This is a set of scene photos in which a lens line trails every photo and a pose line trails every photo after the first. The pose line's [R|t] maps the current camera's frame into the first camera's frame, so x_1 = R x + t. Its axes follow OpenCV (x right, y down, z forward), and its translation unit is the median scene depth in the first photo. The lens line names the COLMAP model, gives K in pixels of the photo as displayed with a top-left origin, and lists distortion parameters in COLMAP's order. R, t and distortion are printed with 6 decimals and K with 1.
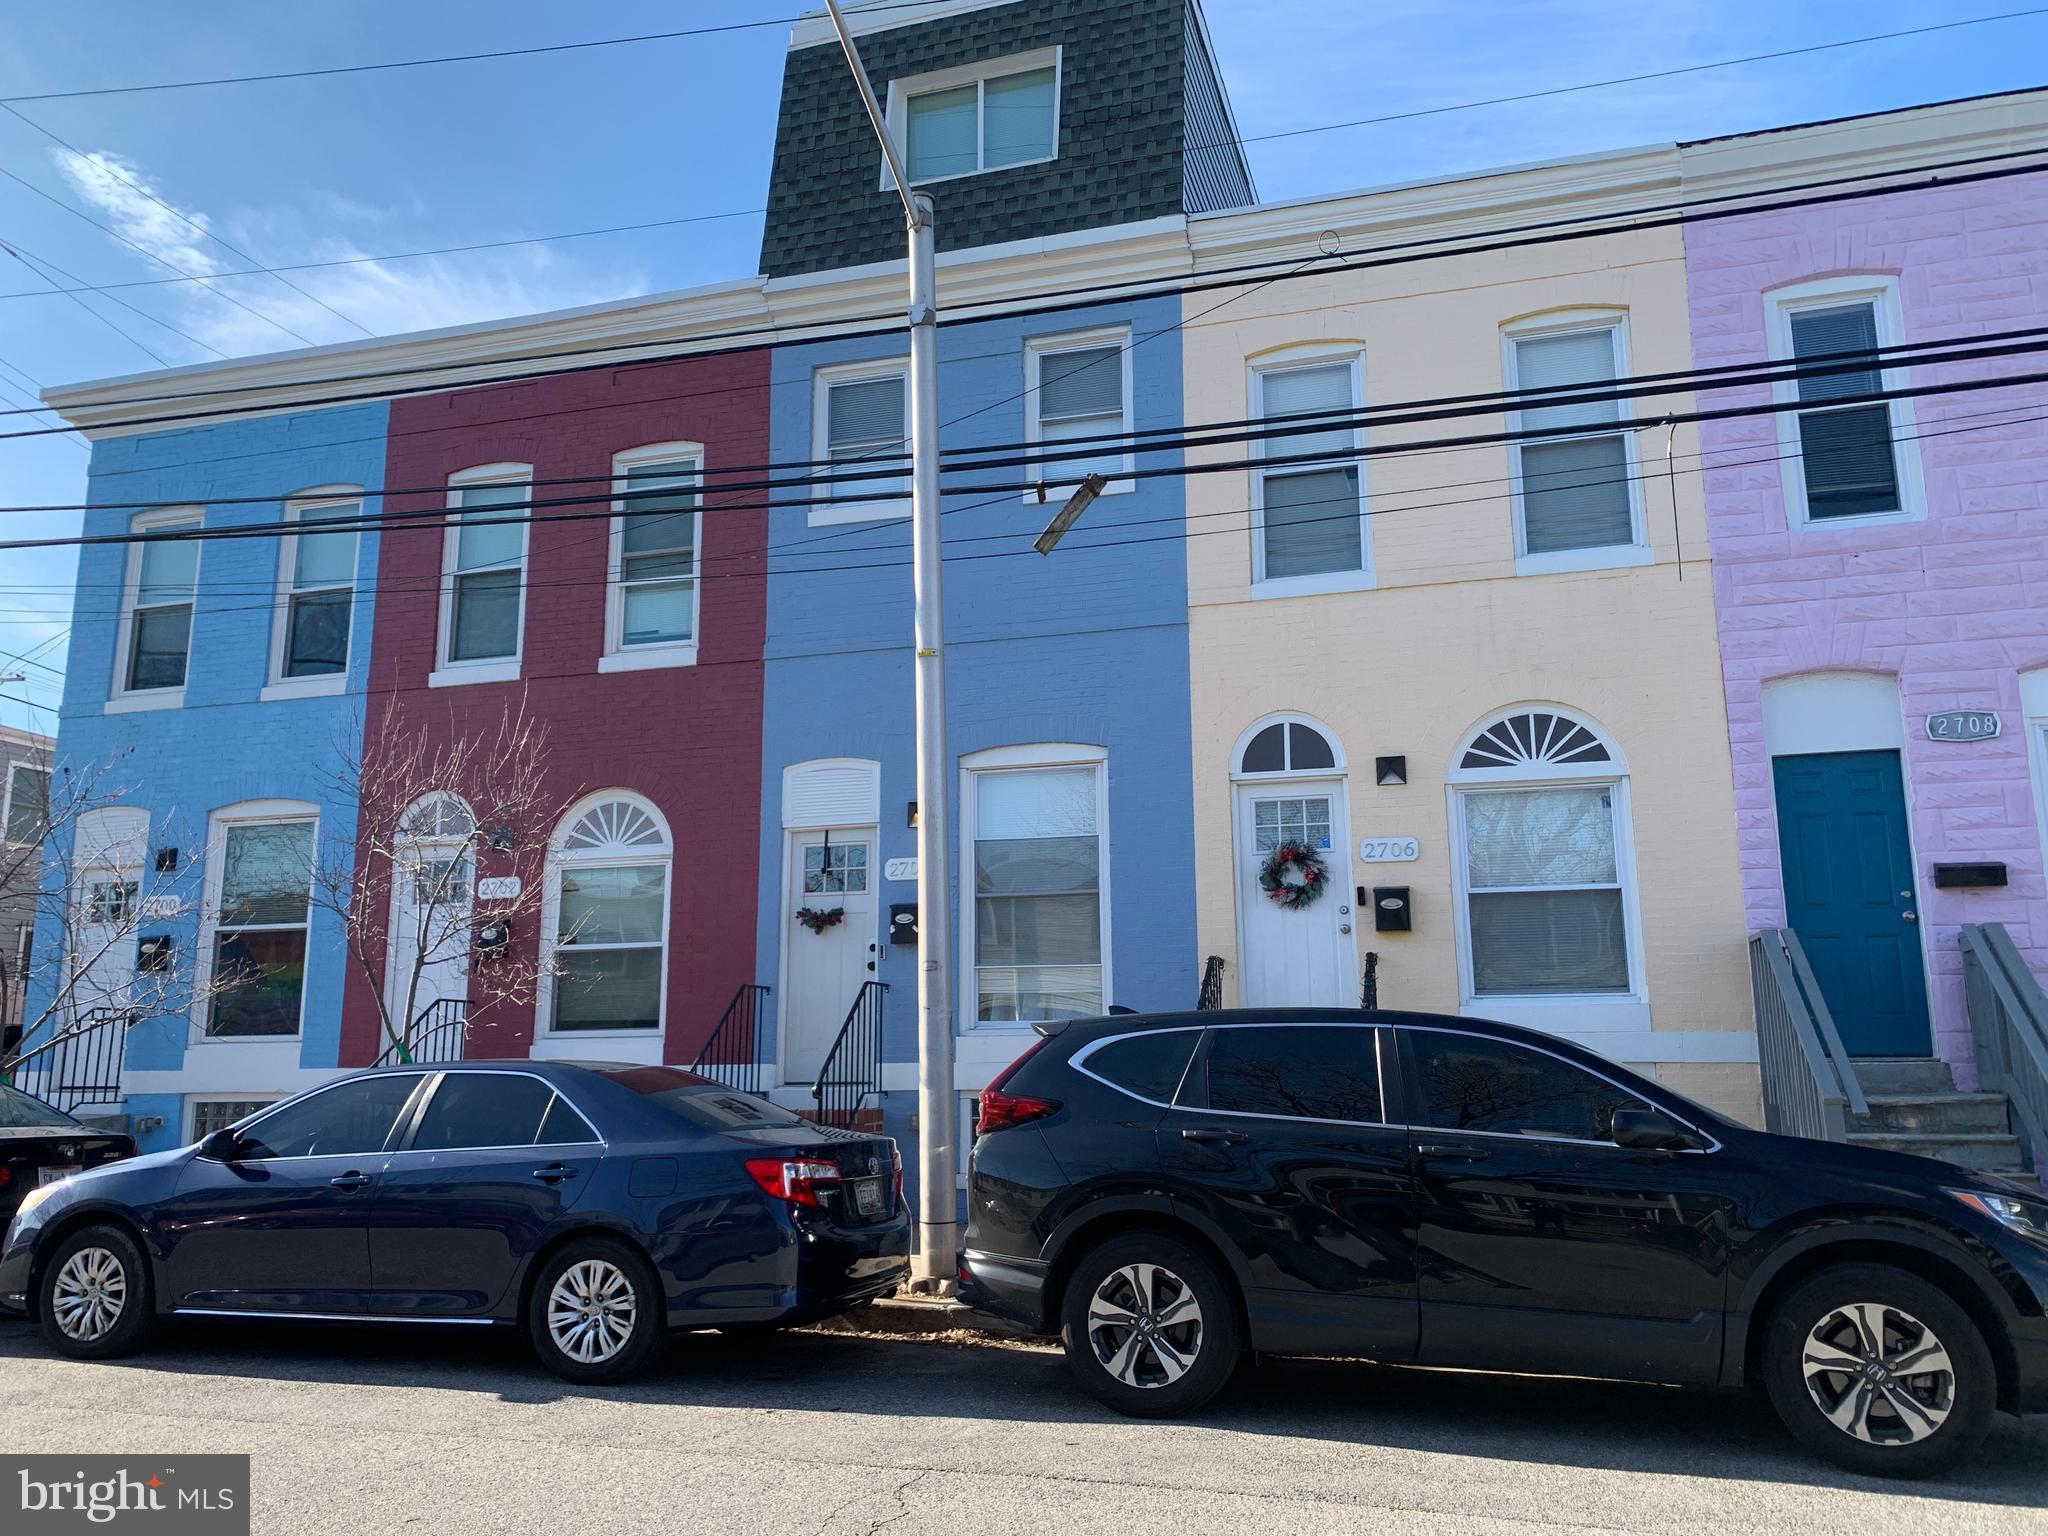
lens RADIAL K [[1554.1, 0, 1026.0], [0, 1554.1, 769.1], [0, 0, 1]] dist [0.033288, -0.030799]
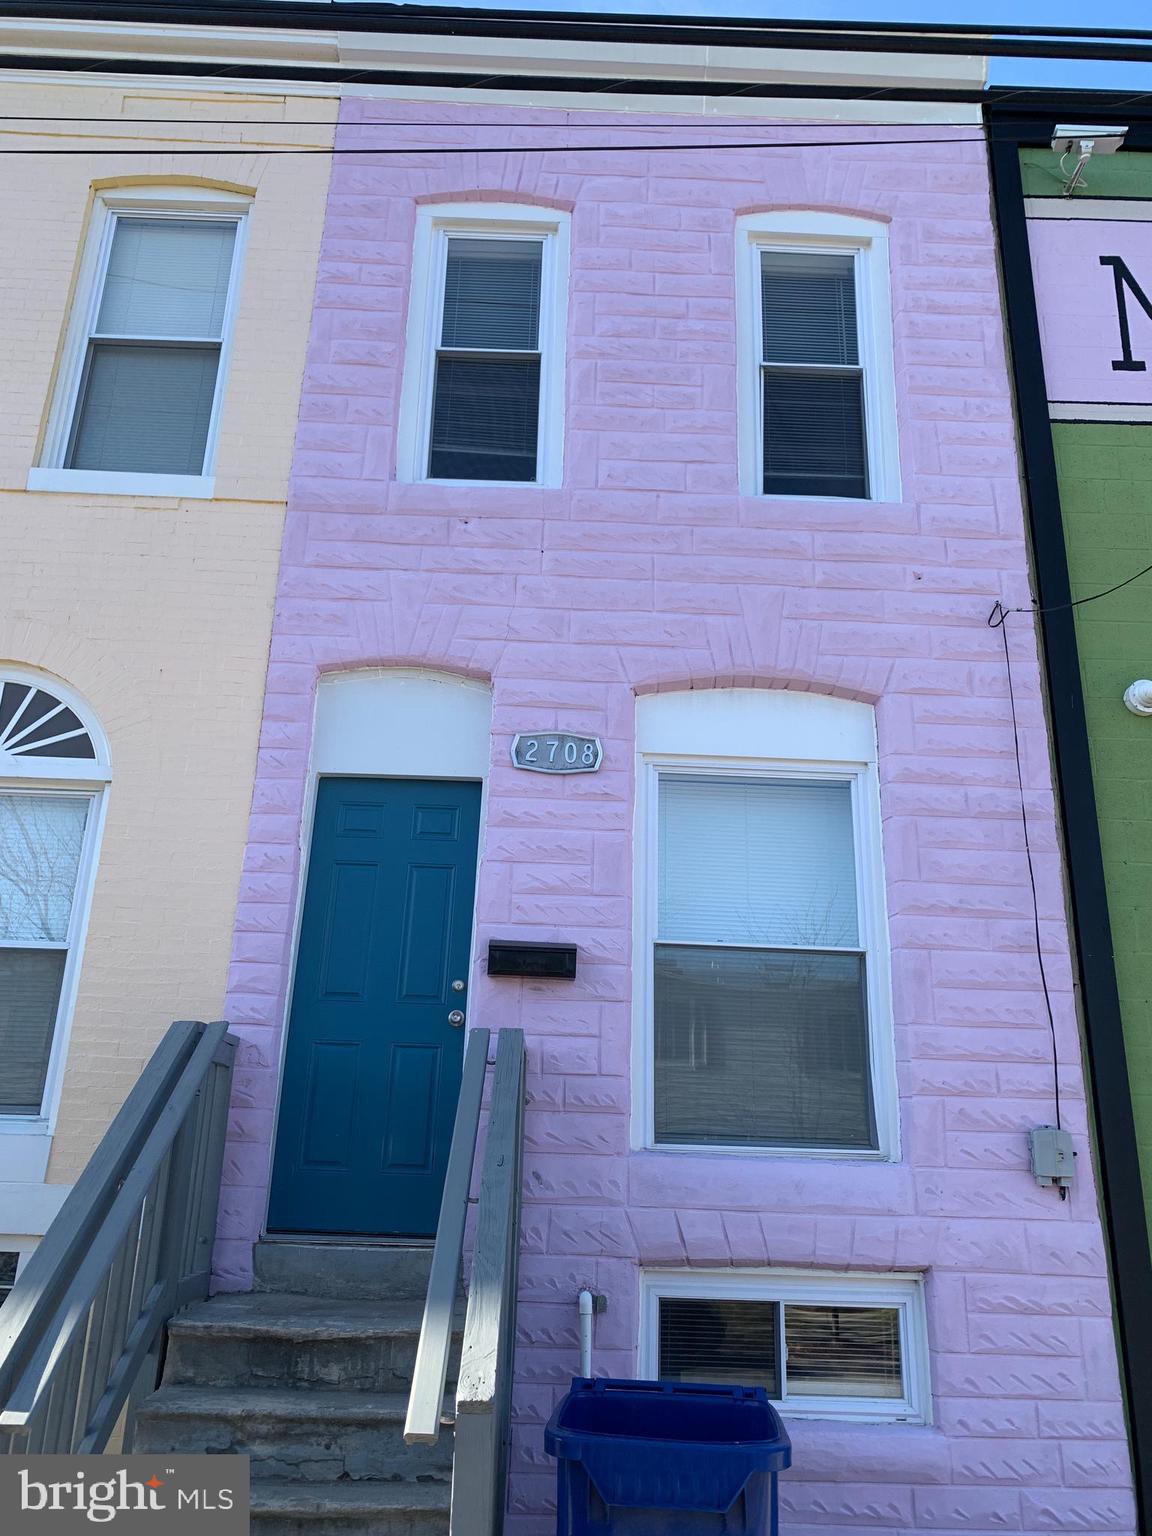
lens RADIAL K [[1165.6, 0, 573.9], [0, 1165.6, 767.2], [0, 0, 1]] dist [0.033288, -0.030799]
pose [[0.950977, 0.121456, 0.284413, 0.442805], [-0.089814, 0.988481, -0.121813, 0.042515], [-0.295931, 0.090297, 0.950932, 0.475974]]
